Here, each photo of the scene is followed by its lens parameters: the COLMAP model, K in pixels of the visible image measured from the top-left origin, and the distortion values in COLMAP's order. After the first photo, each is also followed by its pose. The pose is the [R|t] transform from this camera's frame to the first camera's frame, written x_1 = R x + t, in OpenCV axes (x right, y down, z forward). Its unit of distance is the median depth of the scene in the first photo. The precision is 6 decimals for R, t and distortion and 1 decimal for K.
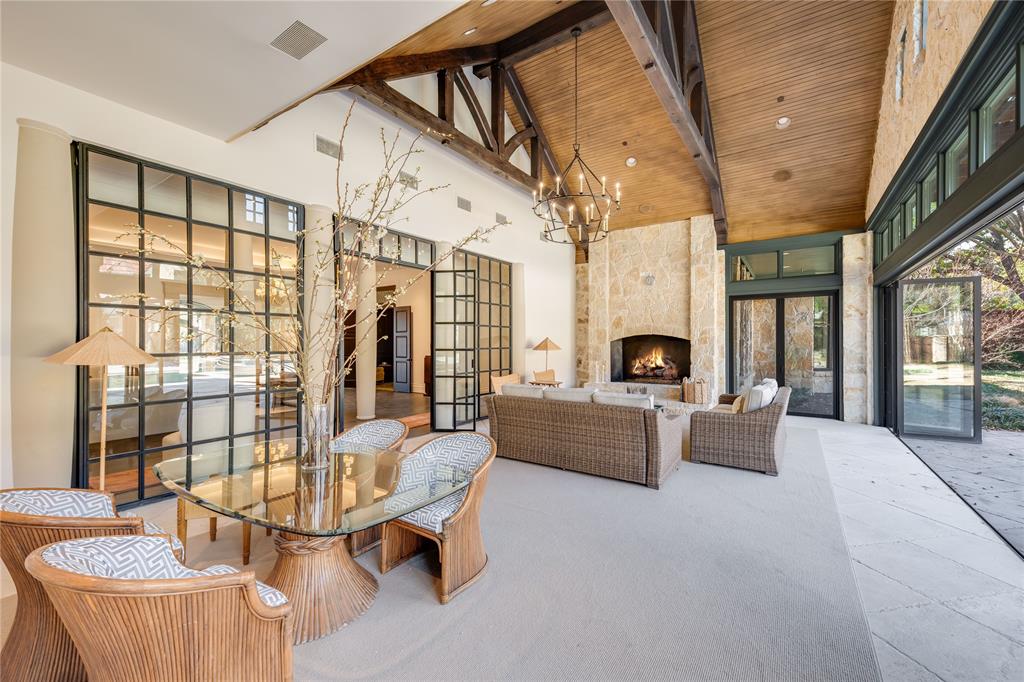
lens RADIAL K [[418.8, 0, 511.2], [0, 418.8, 342.2], [0, 0, 1]] dist [0.000007, -0.000027]
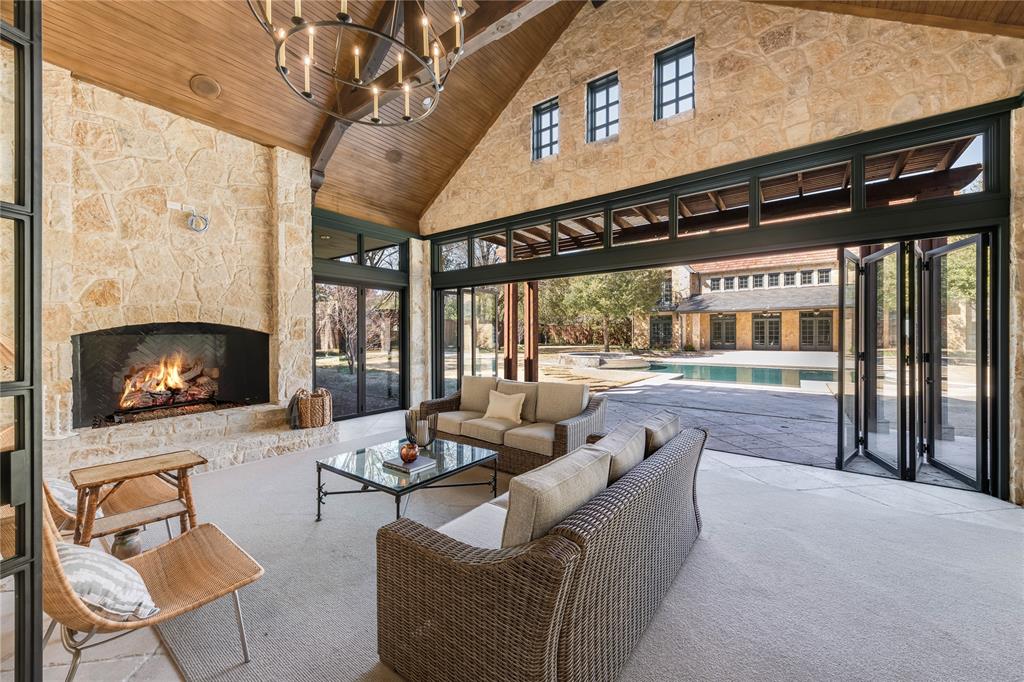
lens RADIAL K [[380.4, 0, 513.4], [0, 380.4, 333.1], [0, 0, 1]] dist [0.000155, 0.000025]
pose [[0.025579, 0.005960, 0.999655, -0.154631], [0.002688, 0.999978, -0.006030, -0.000943], [-0.999669, 0.002842, 0.025563, 0.607576]]
